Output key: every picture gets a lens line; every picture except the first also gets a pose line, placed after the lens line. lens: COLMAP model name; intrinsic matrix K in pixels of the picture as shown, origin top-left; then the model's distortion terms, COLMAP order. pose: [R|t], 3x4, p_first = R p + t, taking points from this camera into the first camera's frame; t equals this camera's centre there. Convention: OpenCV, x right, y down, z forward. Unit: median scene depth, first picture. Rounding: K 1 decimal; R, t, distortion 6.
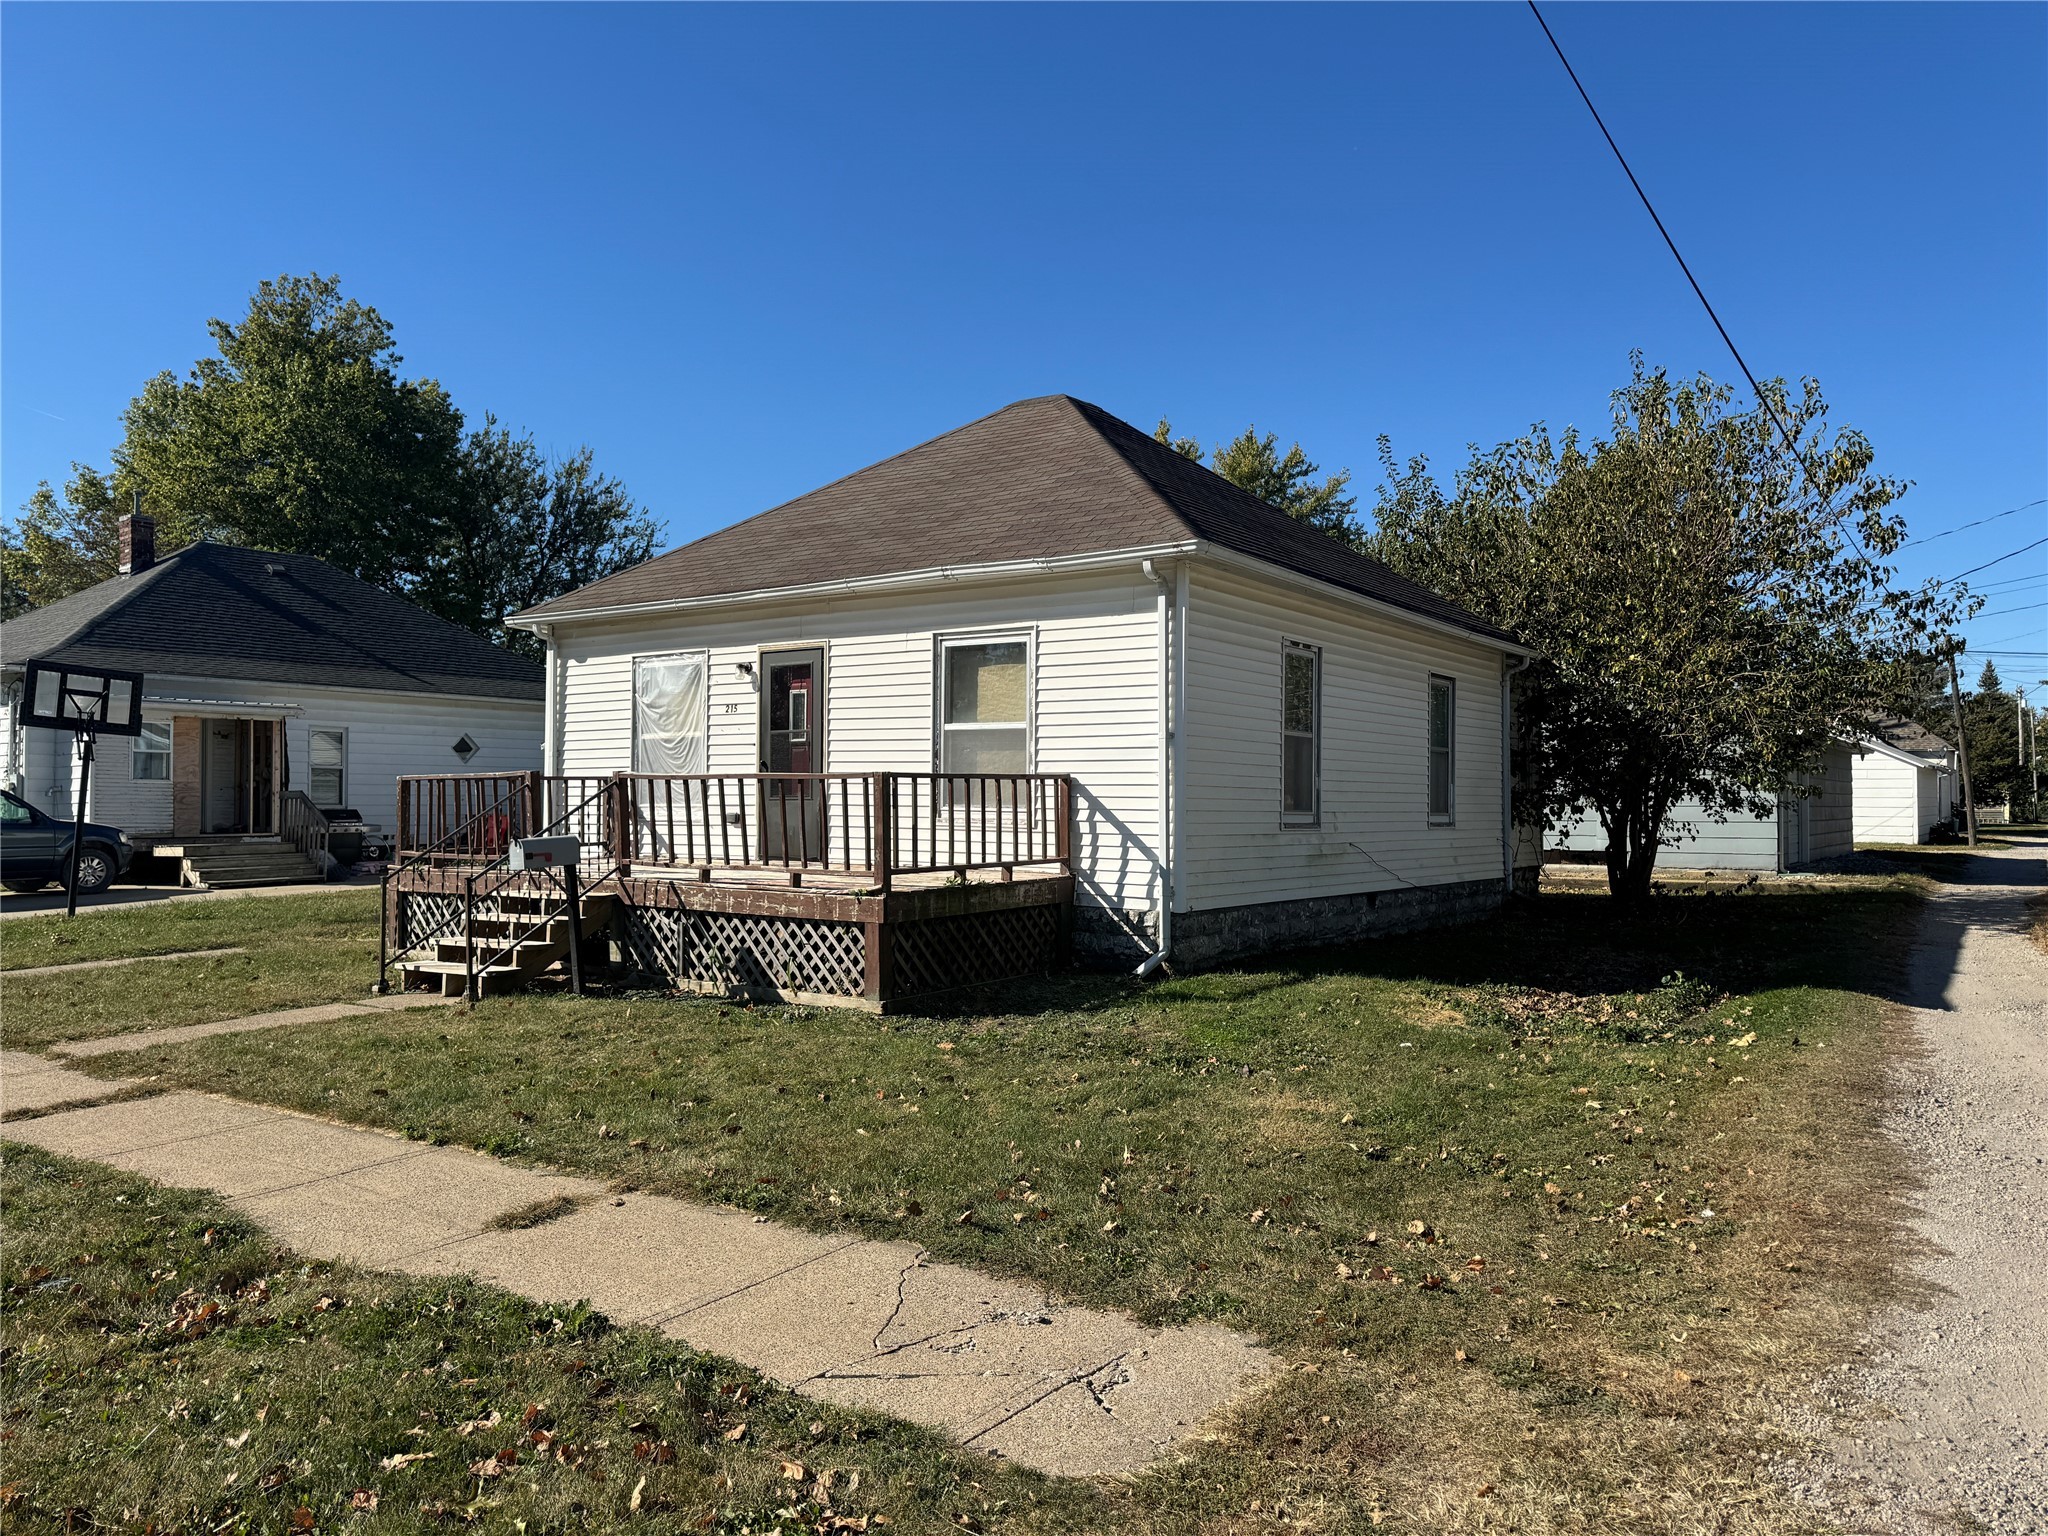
lens RADIAL K [[1433.1, 0, 1041.7], [0, 1433.1, 779.1], [0, 0, 1]] dist [0.096988, -0.032398]
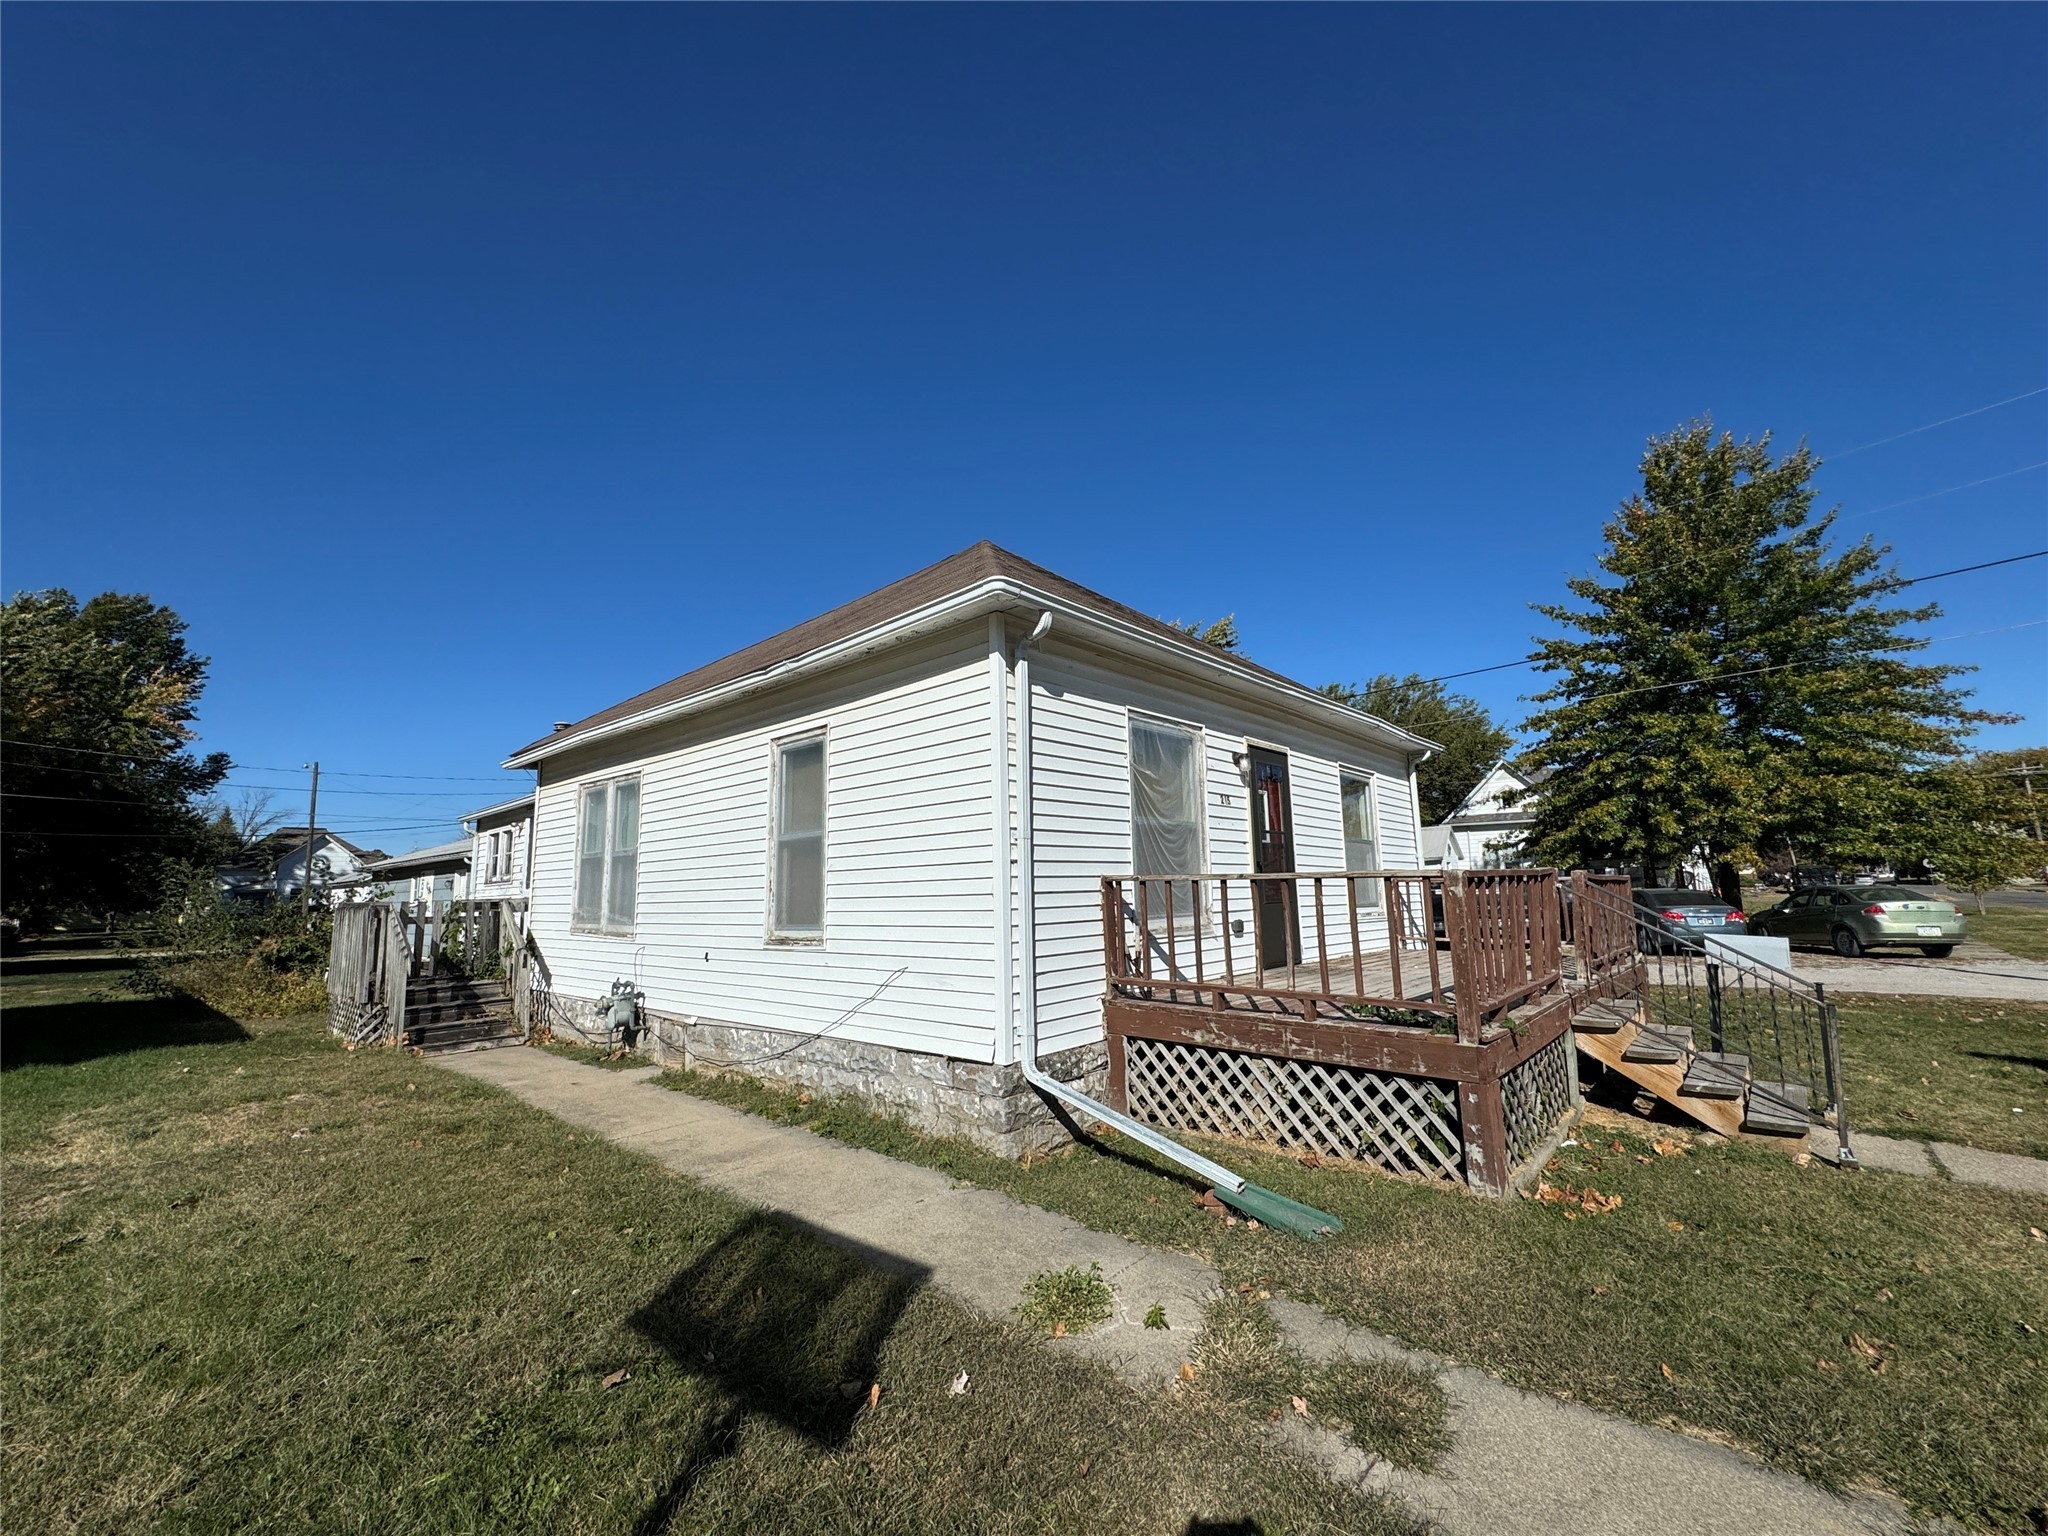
lens RADIAL K [[834.3, 0, 1028.1], [0, 834.3, 758.0], [0, 0, 1]] dist [0.009999, 0.003431]
pose [[0.120514, 0.152361, 0.980950, -0.795639], [0.002502, 0.988102, -0.153779, 0.004527], [-0.992709, 0.020987, 0.118699, 1.140636]]
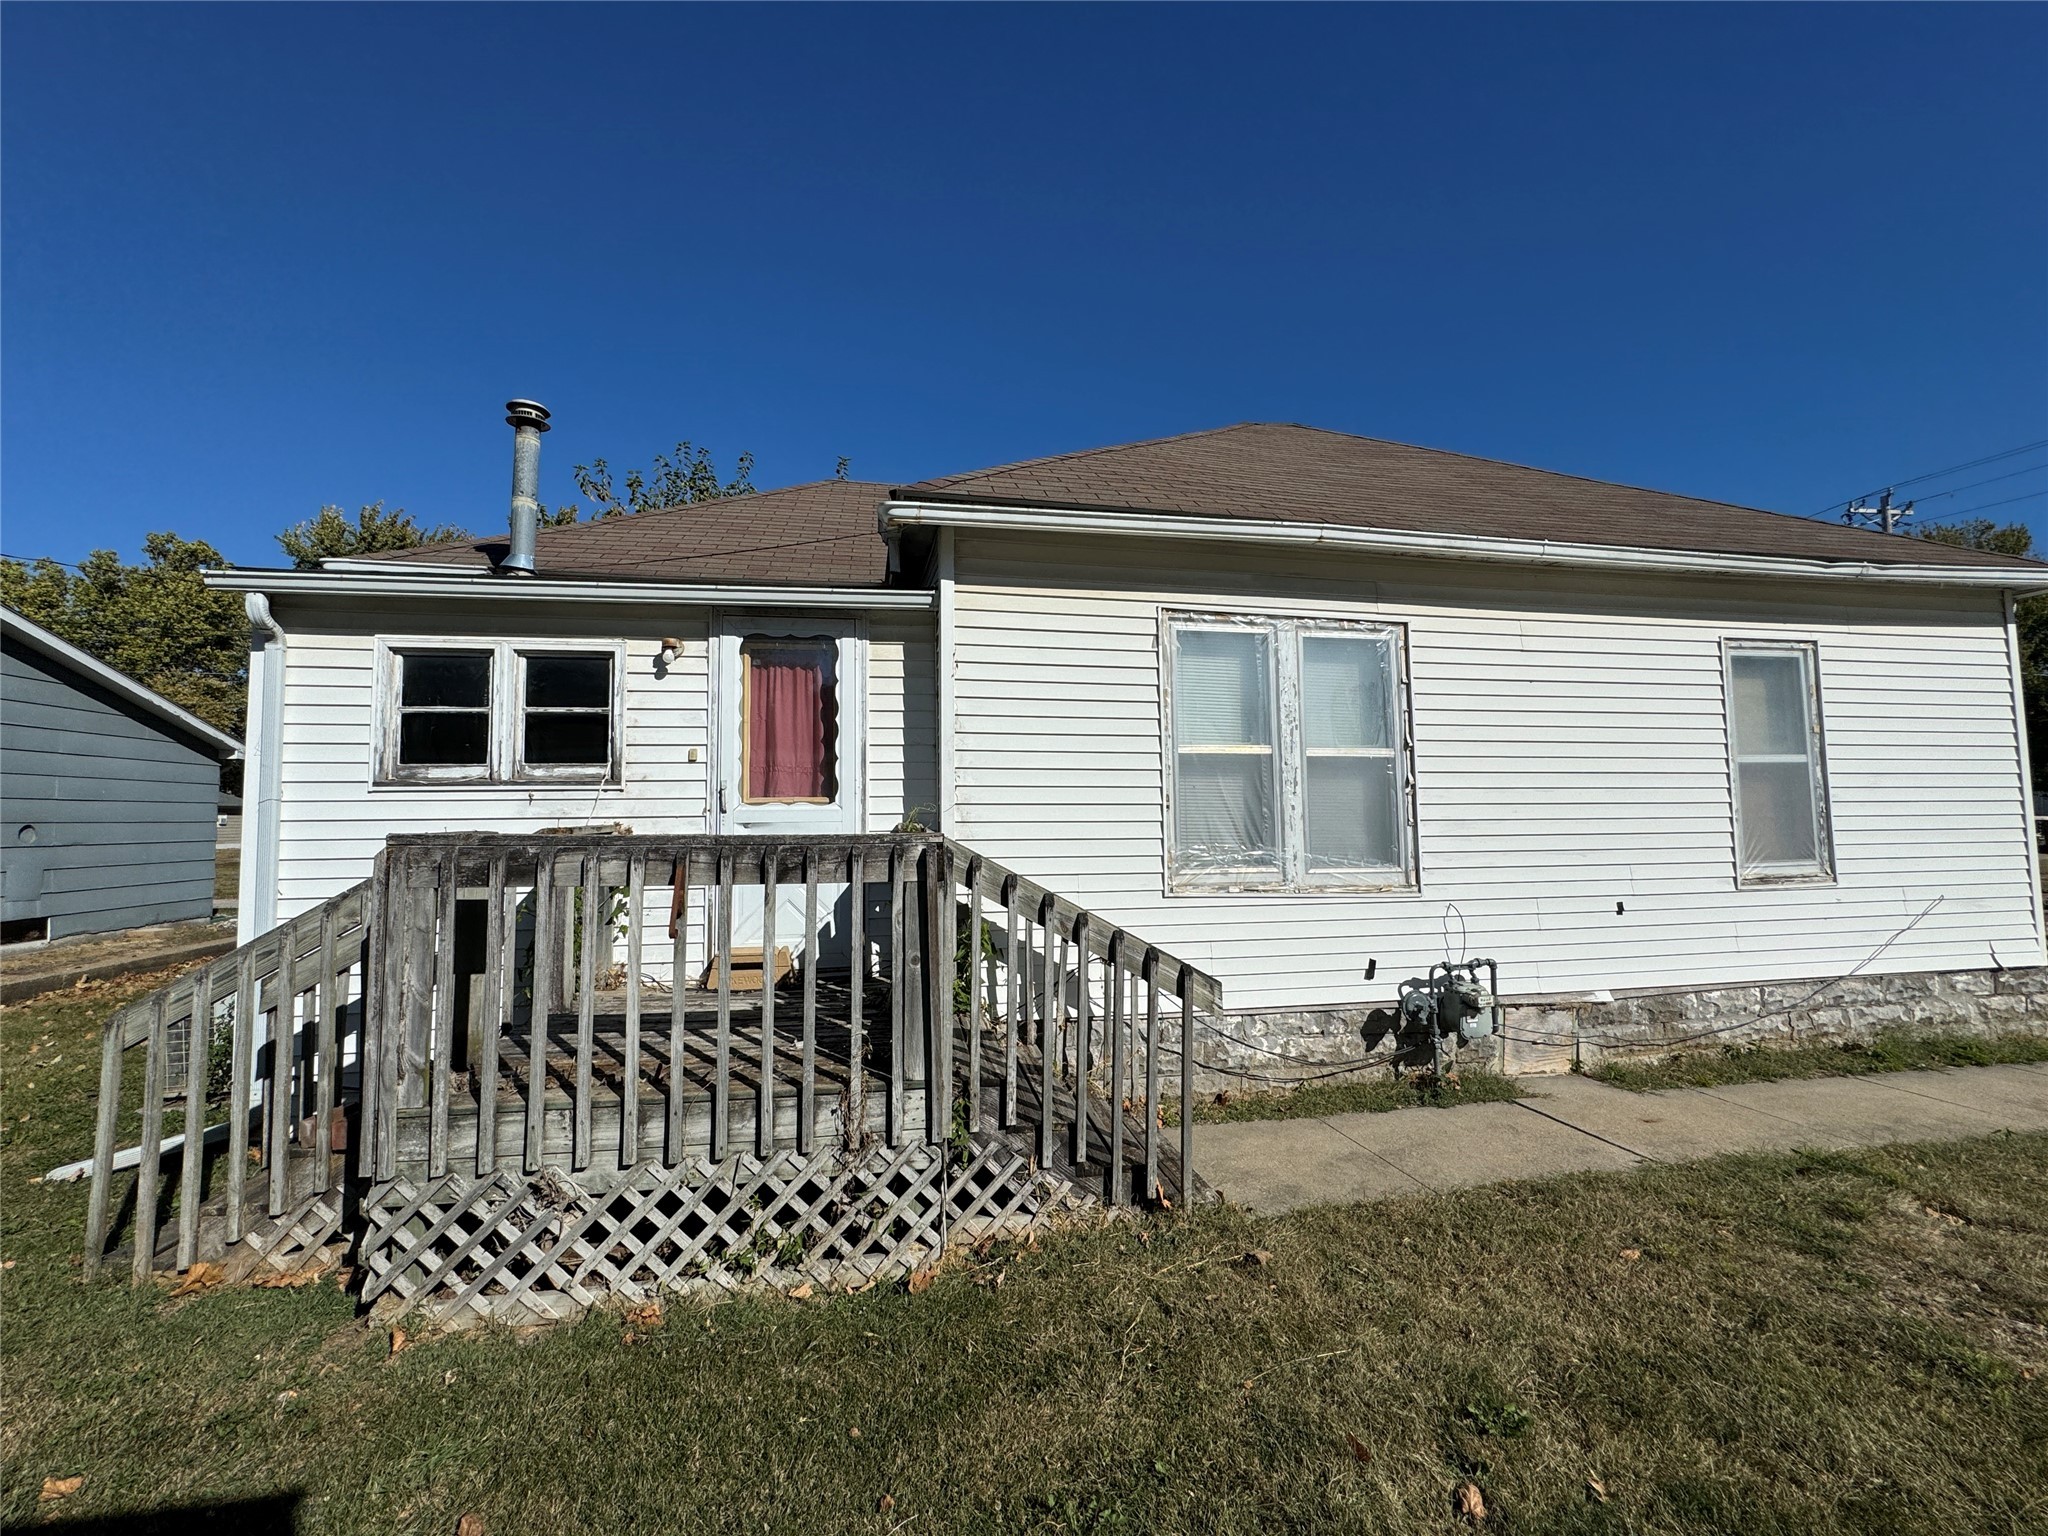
lens RADIAL K [[834.3, 0, 1022.3], [0, 834.3, 777.7], [0, 0, 1]] dist [0.009999, 0.003431]
pose [[-0.718630, 0.052061, 0.693441, -0.334805], [-0.000319, 0.997169, -0.075195, 0.015602], [-0.695392, -0.054258, -0.716579, 1.928291]]
